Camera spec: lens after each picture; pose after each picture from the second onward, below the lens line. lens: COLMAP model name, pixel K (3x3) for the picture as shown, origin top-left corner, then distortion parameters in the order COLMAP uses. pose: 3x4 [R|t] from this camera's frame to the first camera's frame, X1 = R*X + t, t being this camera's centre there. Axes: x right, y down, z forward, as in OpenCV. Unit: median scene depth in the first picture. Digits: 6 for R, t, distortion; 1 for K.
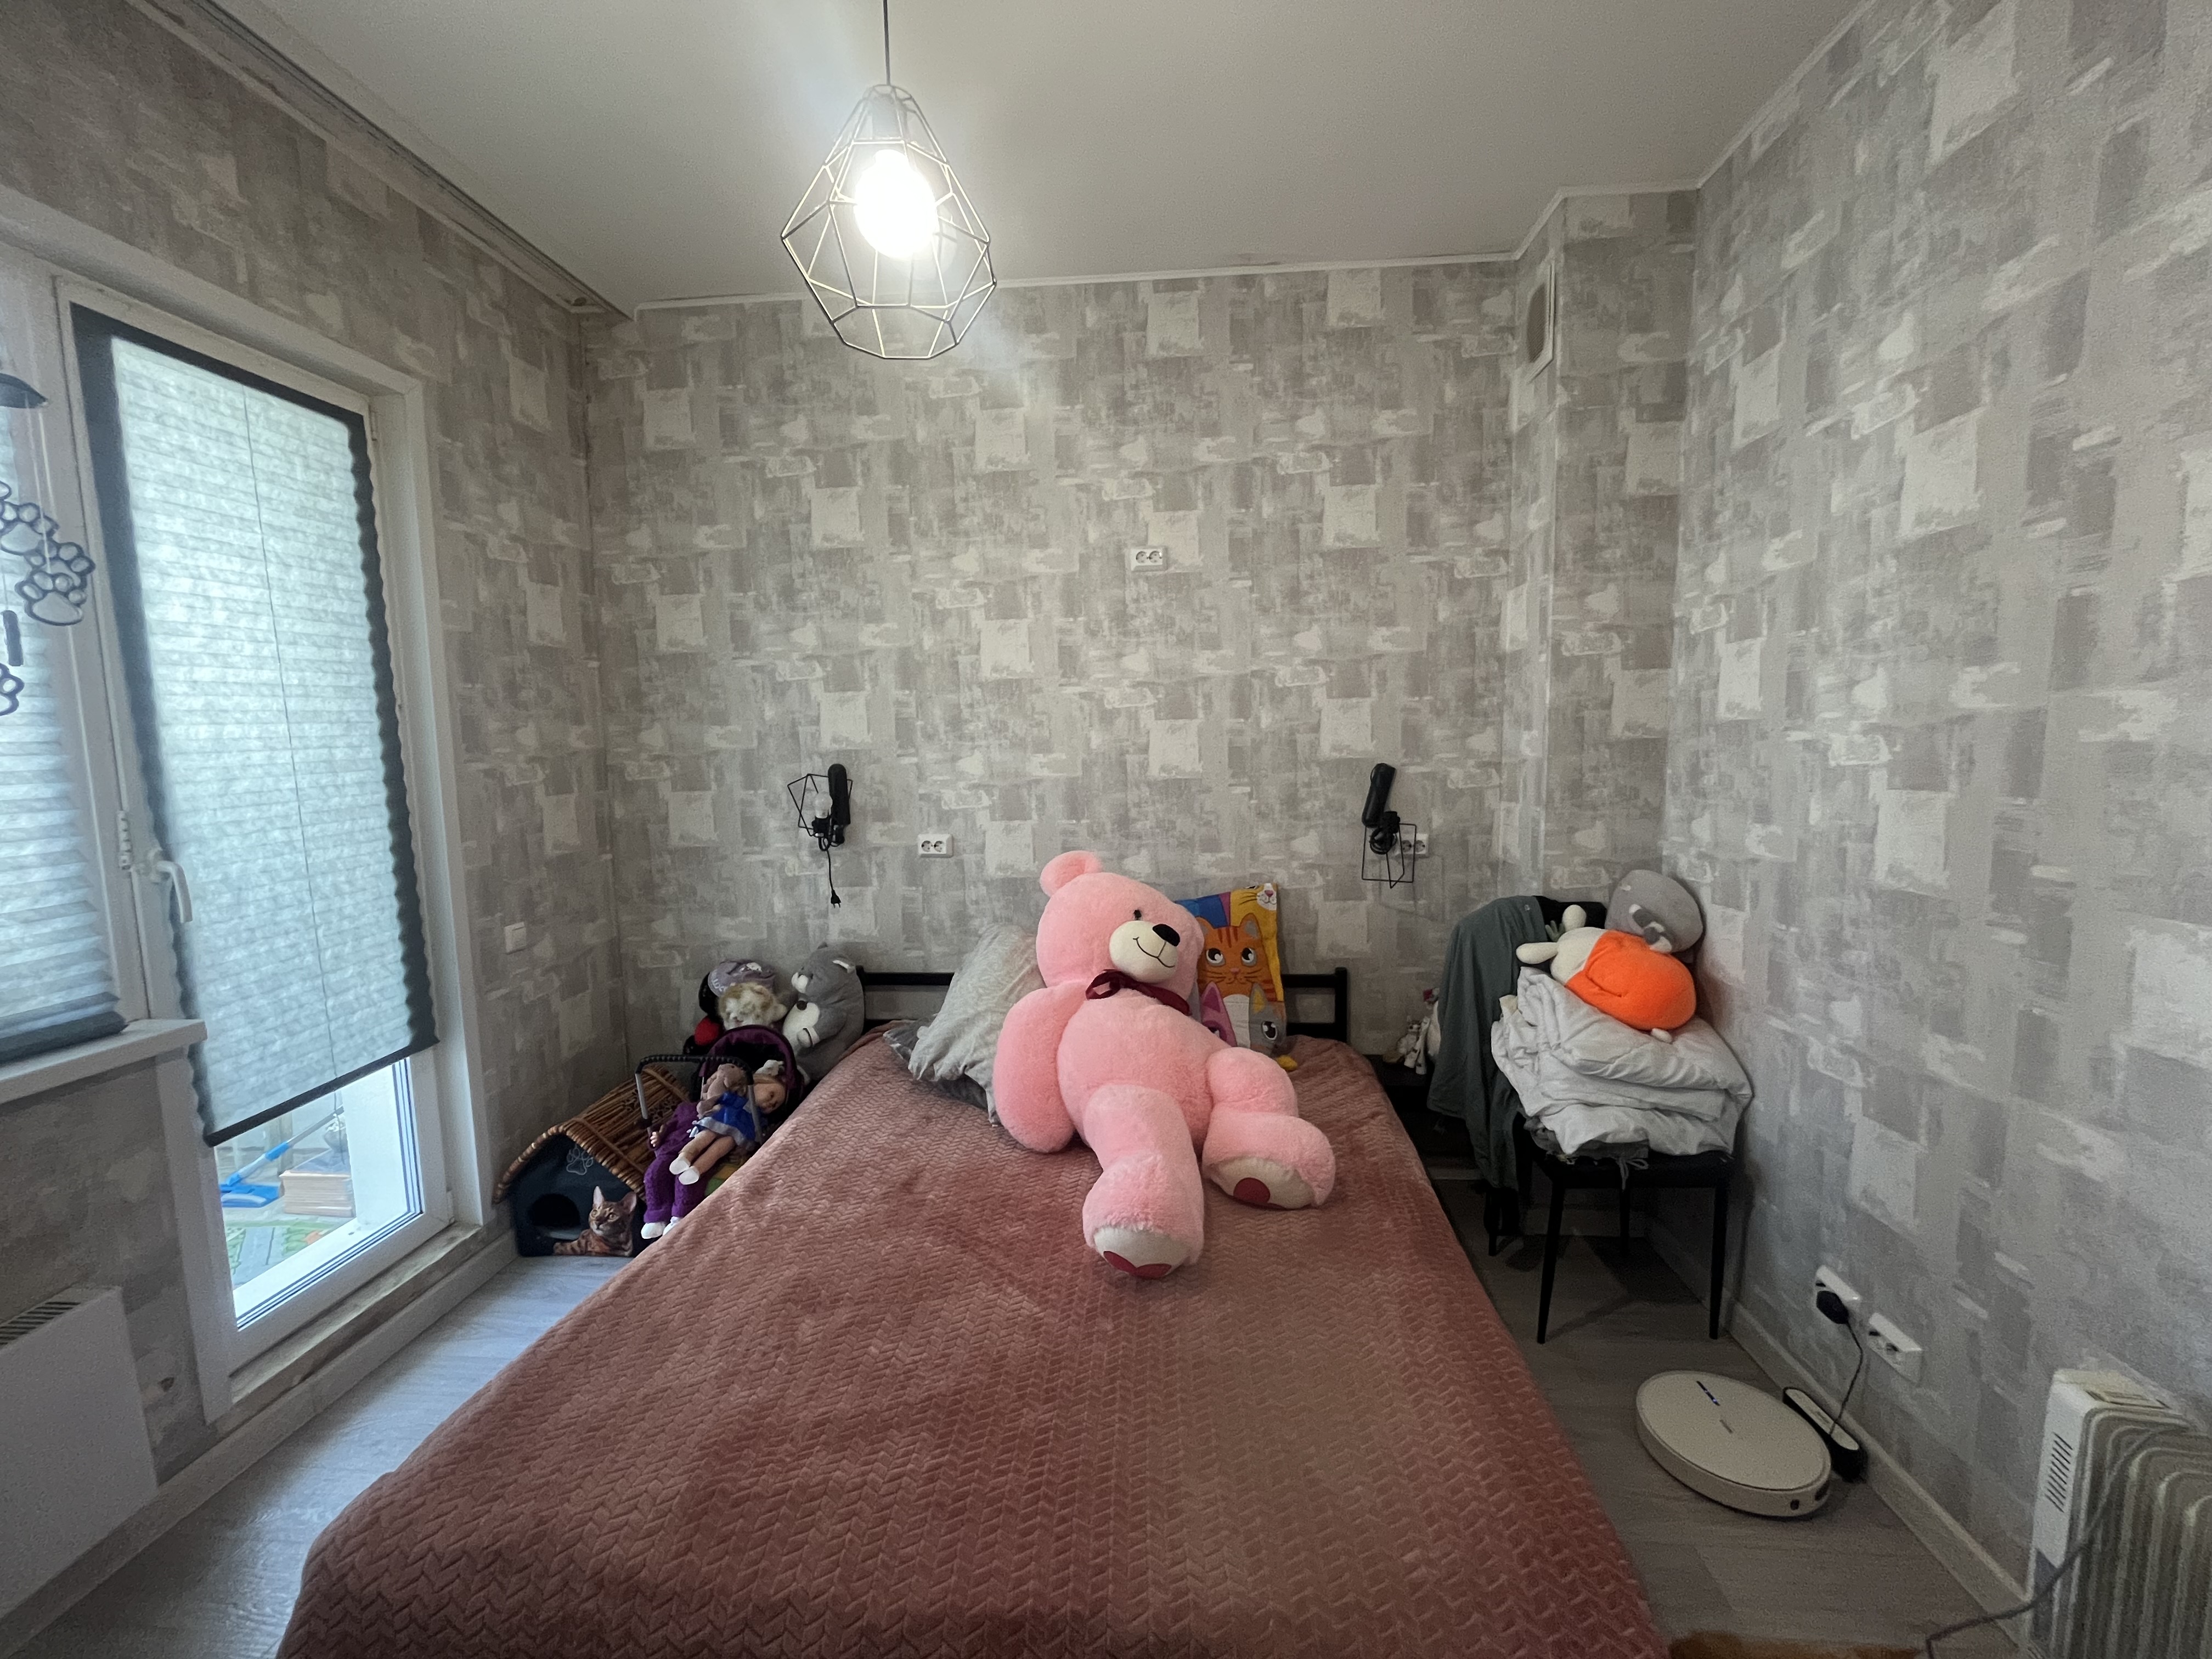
lens RADIAL K [[902.4, 0, 1106.0], [0, 902.4, 829.5], [0, 0, 1]] dist [-0.005610, -0.000389]
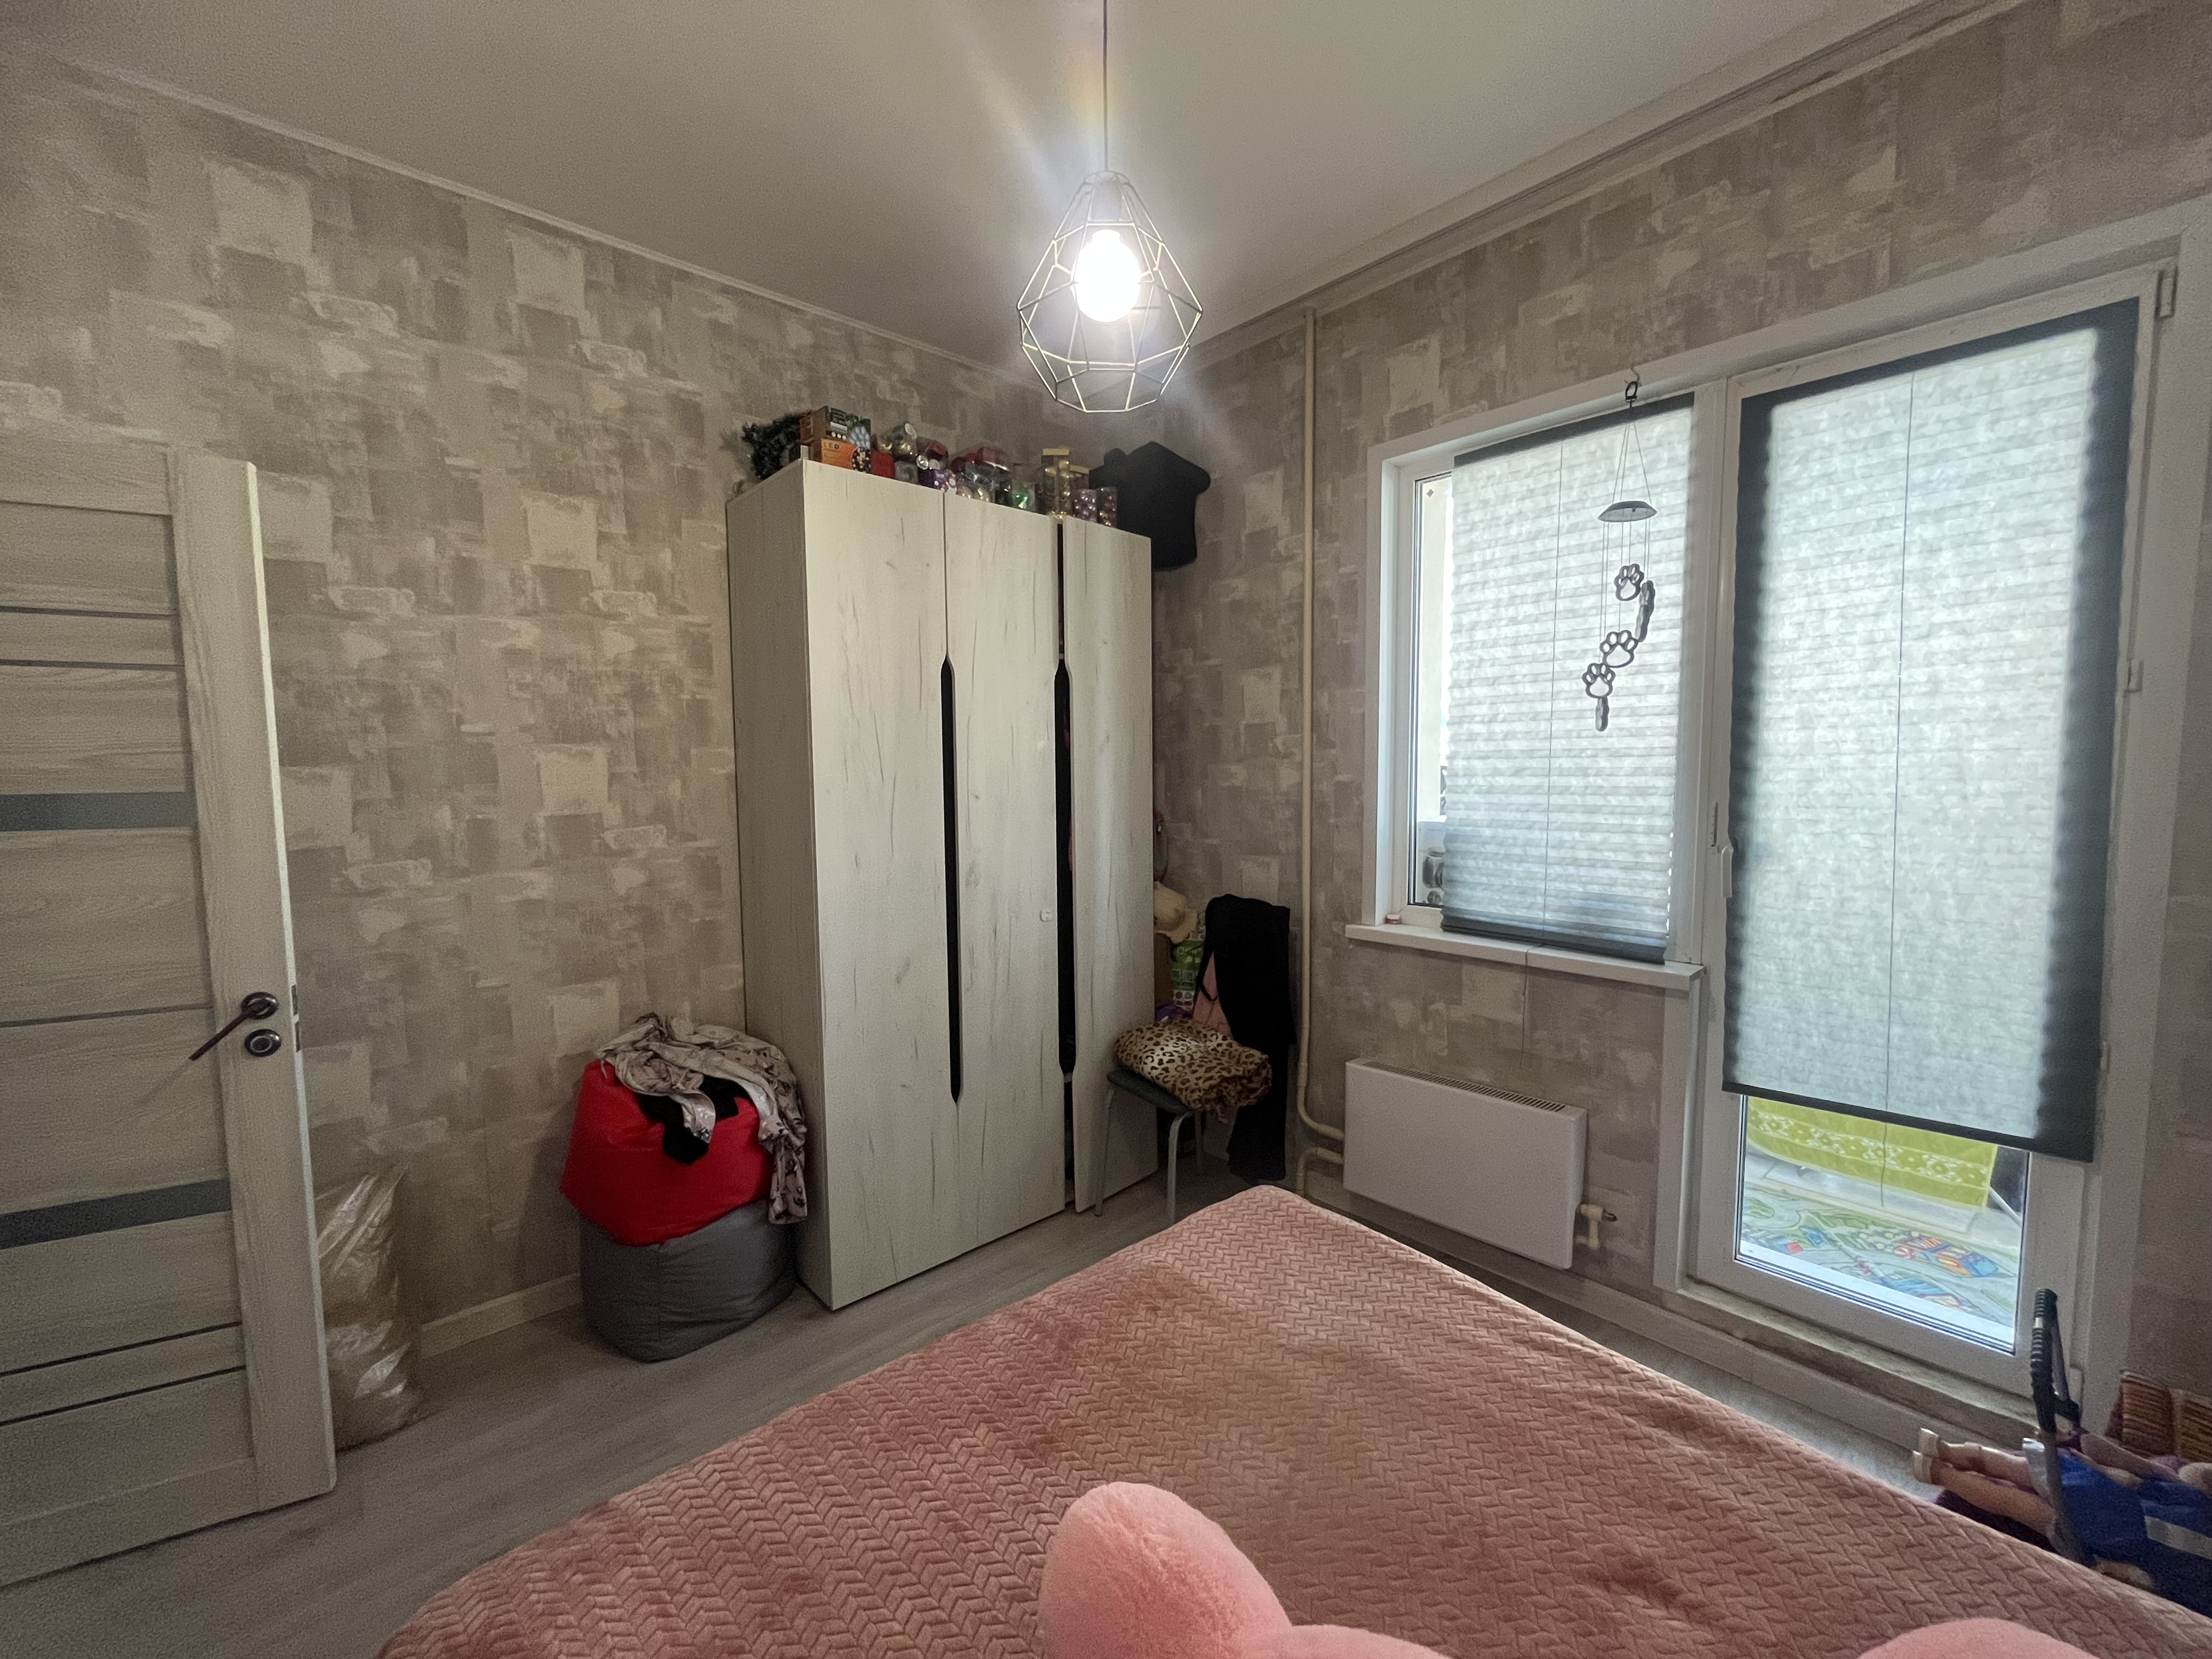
lens RADIAL K [[902.4, 0, 1106.0], [0, 902.4, 829.5], [0, 0, 1]] dist [-0.005610, -0.000389]
pose [[-0.698003, 0.076459, -0.712001, 0.259942], [-0.052240, 0.986197, 0.157117, -0.085972], [0.714187, 0.146863, -0.684375, 0.801029]]
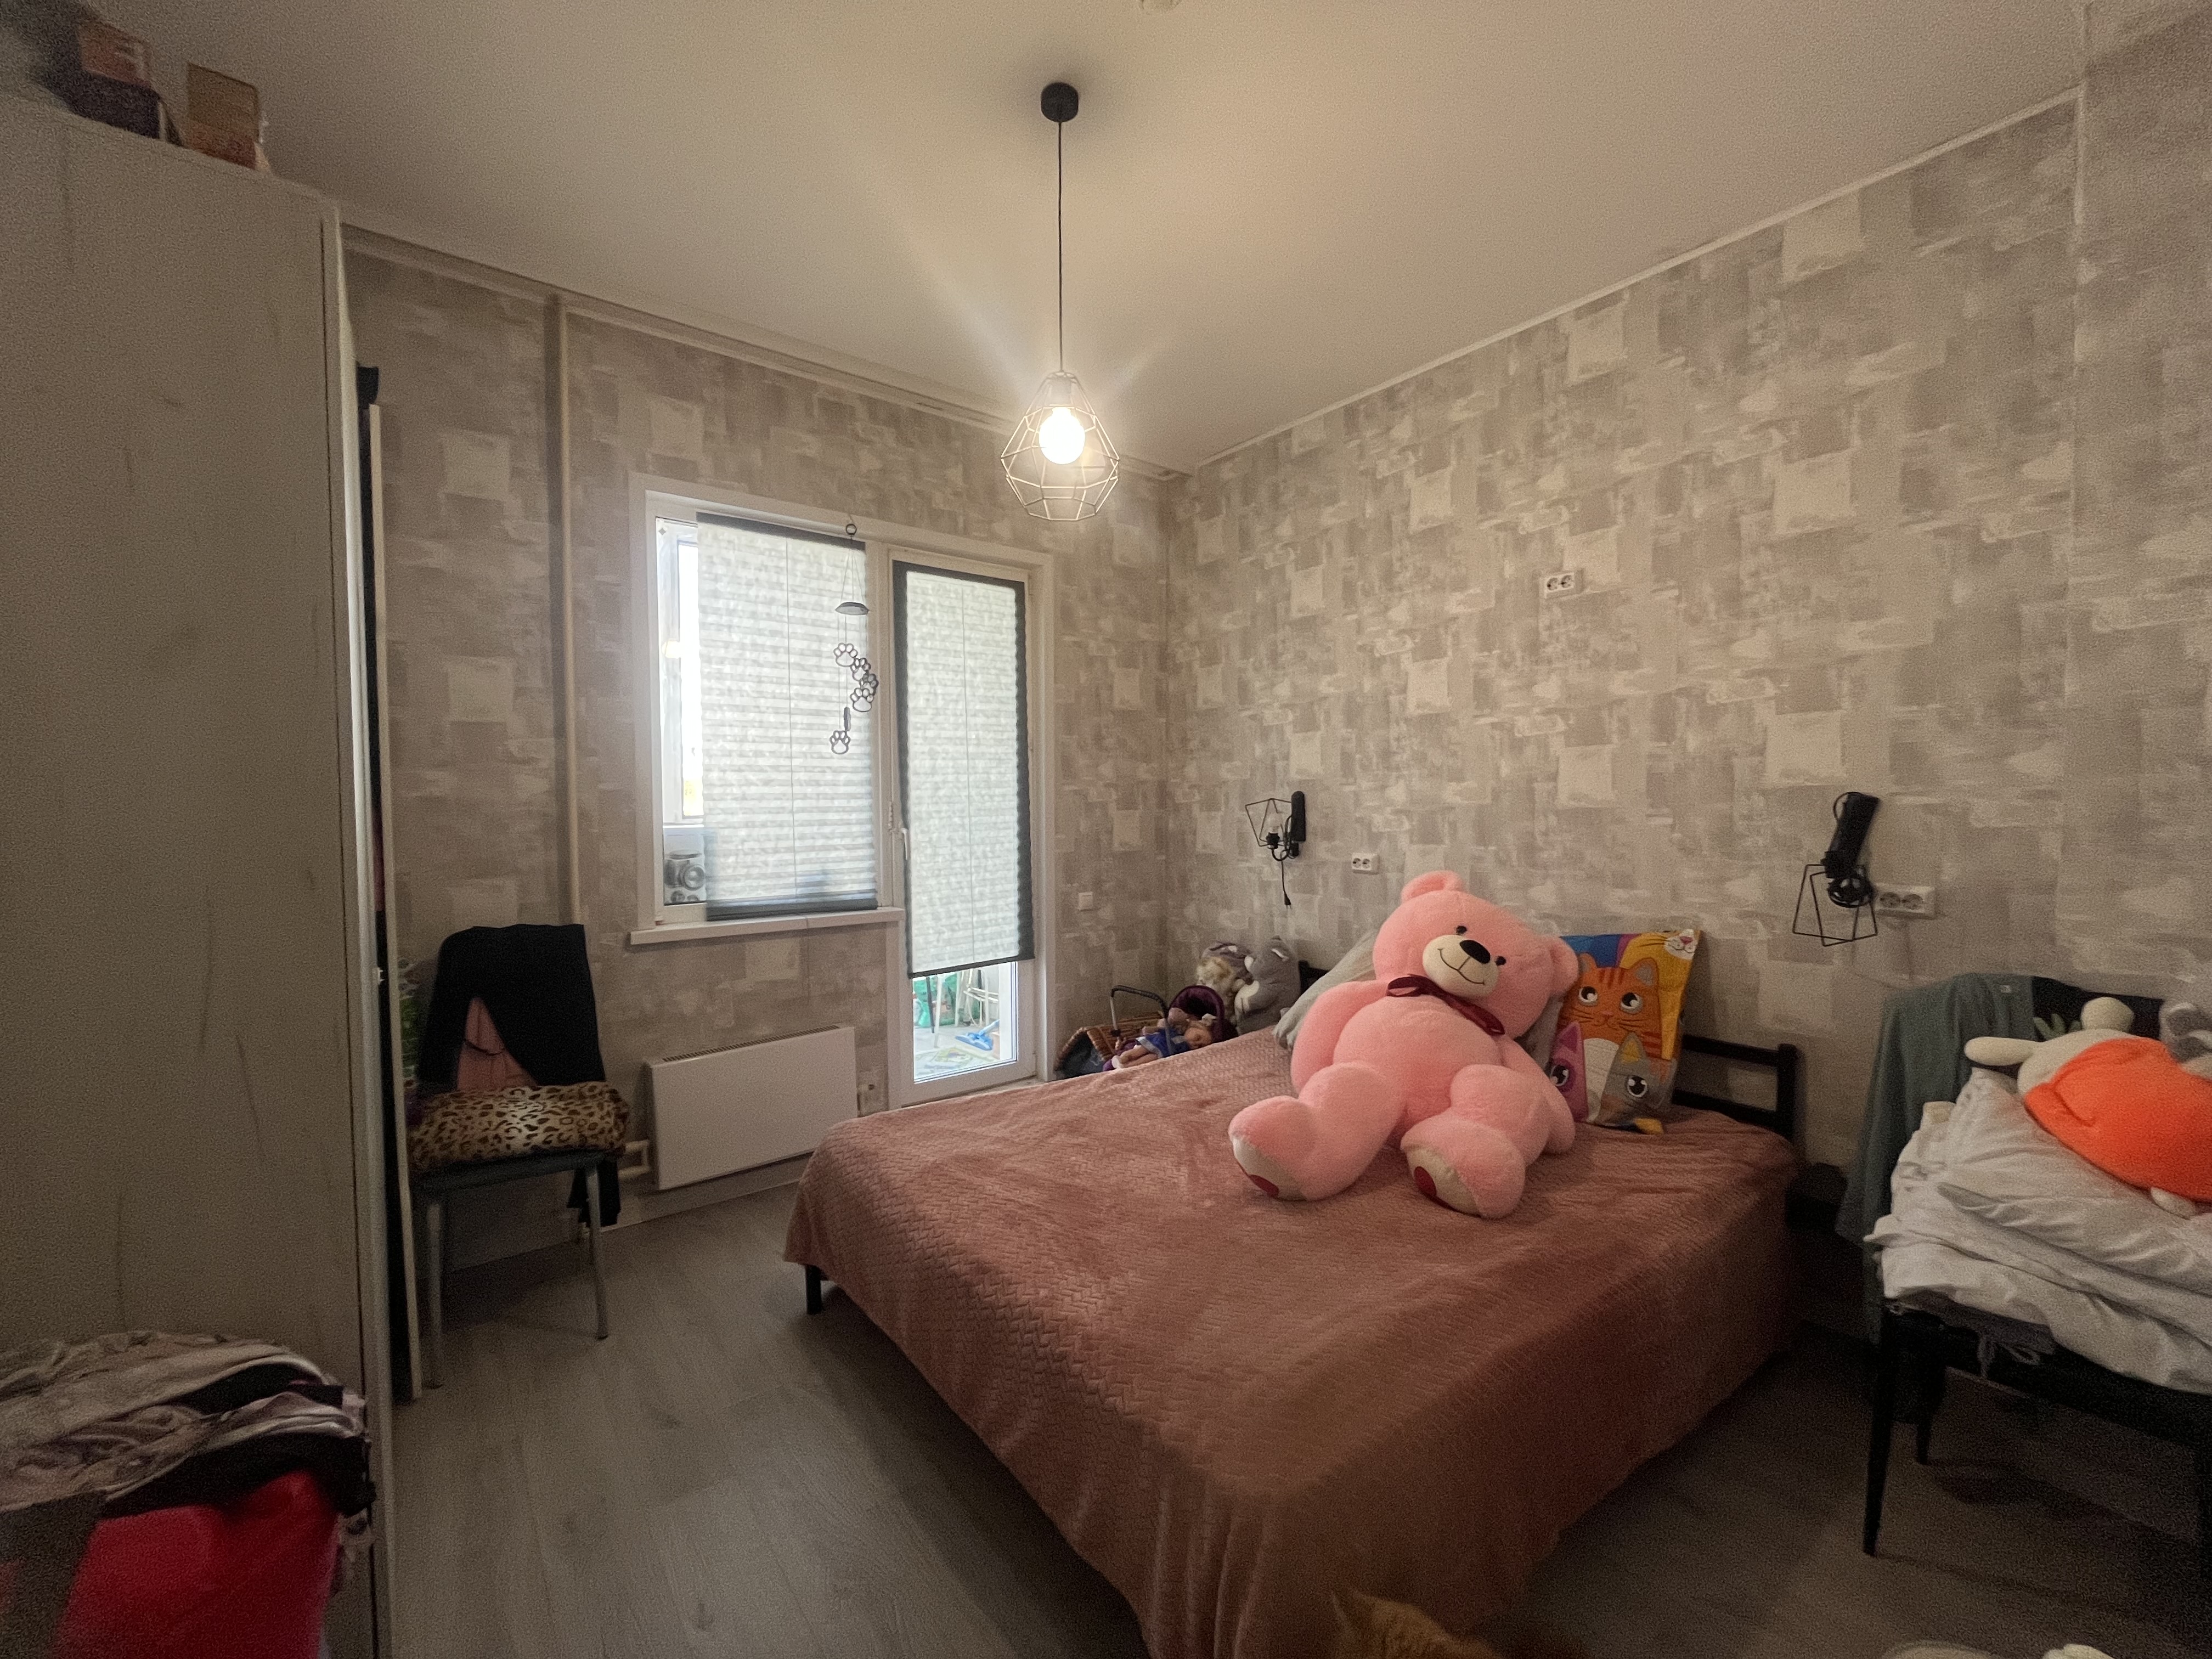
lens RADIAL K [[902.4, 0, 1106.0], [0, 902.4, 829.5], [0, 0, 1]] dist [-0.005610, -0.000389]
pose [[0.673584, 0.036250, -0.738222, 0.471554], [-0.082320, 0.996262, -0.026192, 0.035496], [0.734512, 0.078413, 0.674050, -0.009425]]
